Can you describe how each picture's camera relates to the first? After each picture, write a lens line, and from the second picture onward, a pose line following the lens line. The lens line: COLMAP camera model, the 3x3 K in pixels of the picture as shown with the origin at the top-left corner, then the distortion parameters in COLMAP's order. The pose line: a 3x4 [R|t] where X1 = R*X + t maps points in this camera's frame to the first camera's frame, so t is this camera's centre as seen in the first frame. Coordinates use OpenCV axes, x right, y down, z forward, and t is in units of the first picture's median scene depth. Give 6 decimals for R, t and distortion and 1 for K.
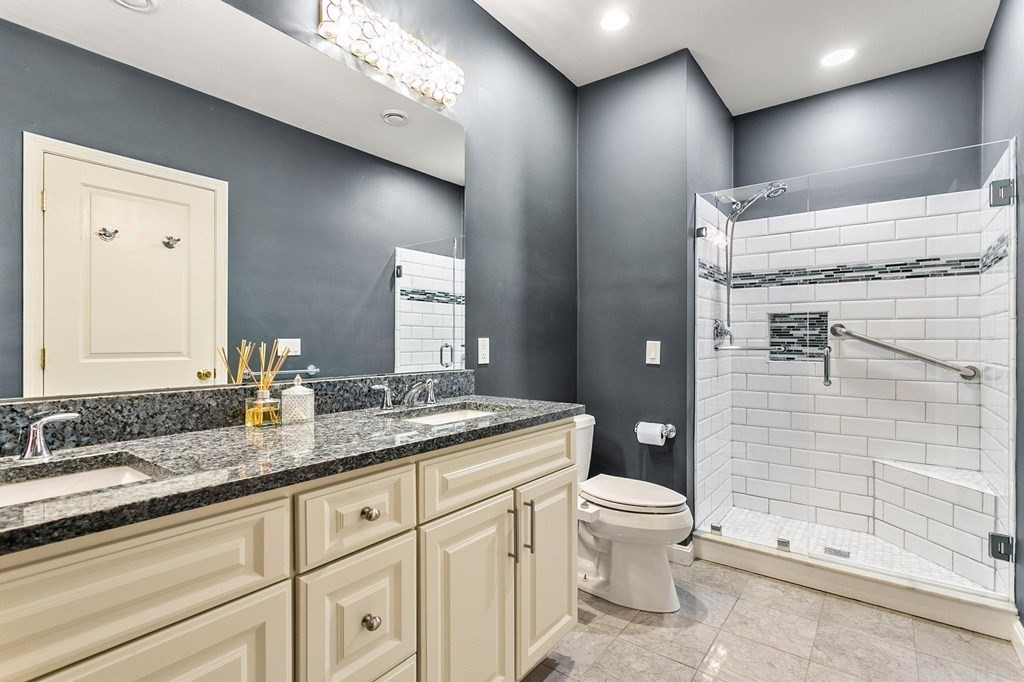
lens RADIAL K [[490.6, 0, 509.9], [0, 490.6, 343.8], [0, 0, 1]] dist [-0.016016, 0.010321]
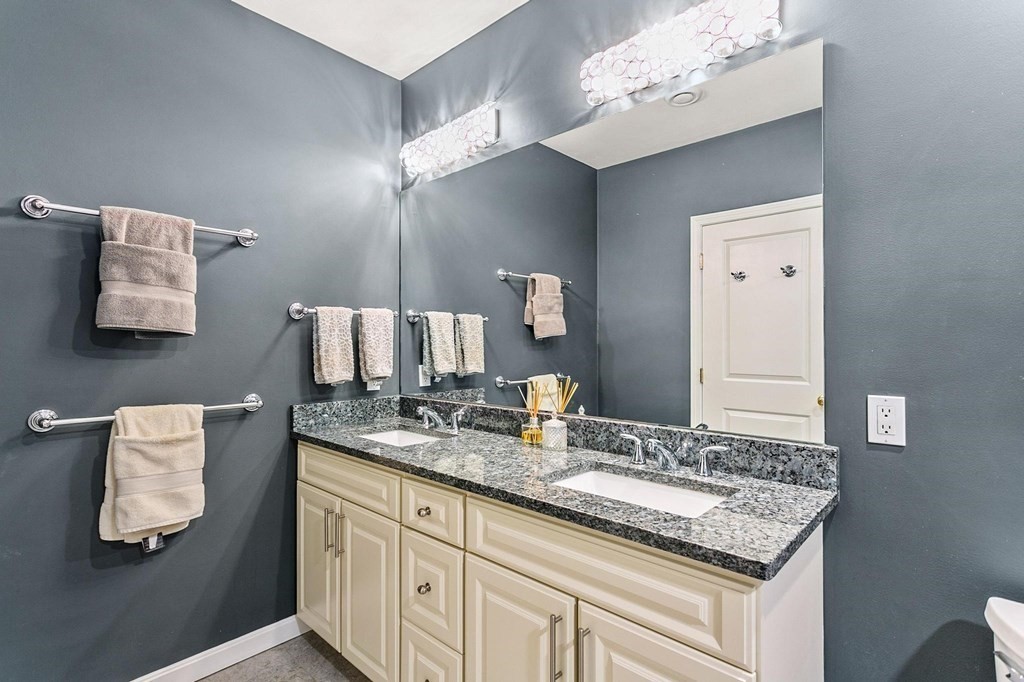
lens RADIAL K [[496.1, 0, 512.0], [0, 496.1, 341.0], [0, 0, 1]] dist [-0.000034, -0.000185]
pose [[-0.103165, -0.001747, -0.994663, 0.753732], [-0.002536, 0.999996, -0.001494, -0.099424], [0.994661, 0.002369, -0.103169, 0.936674]]
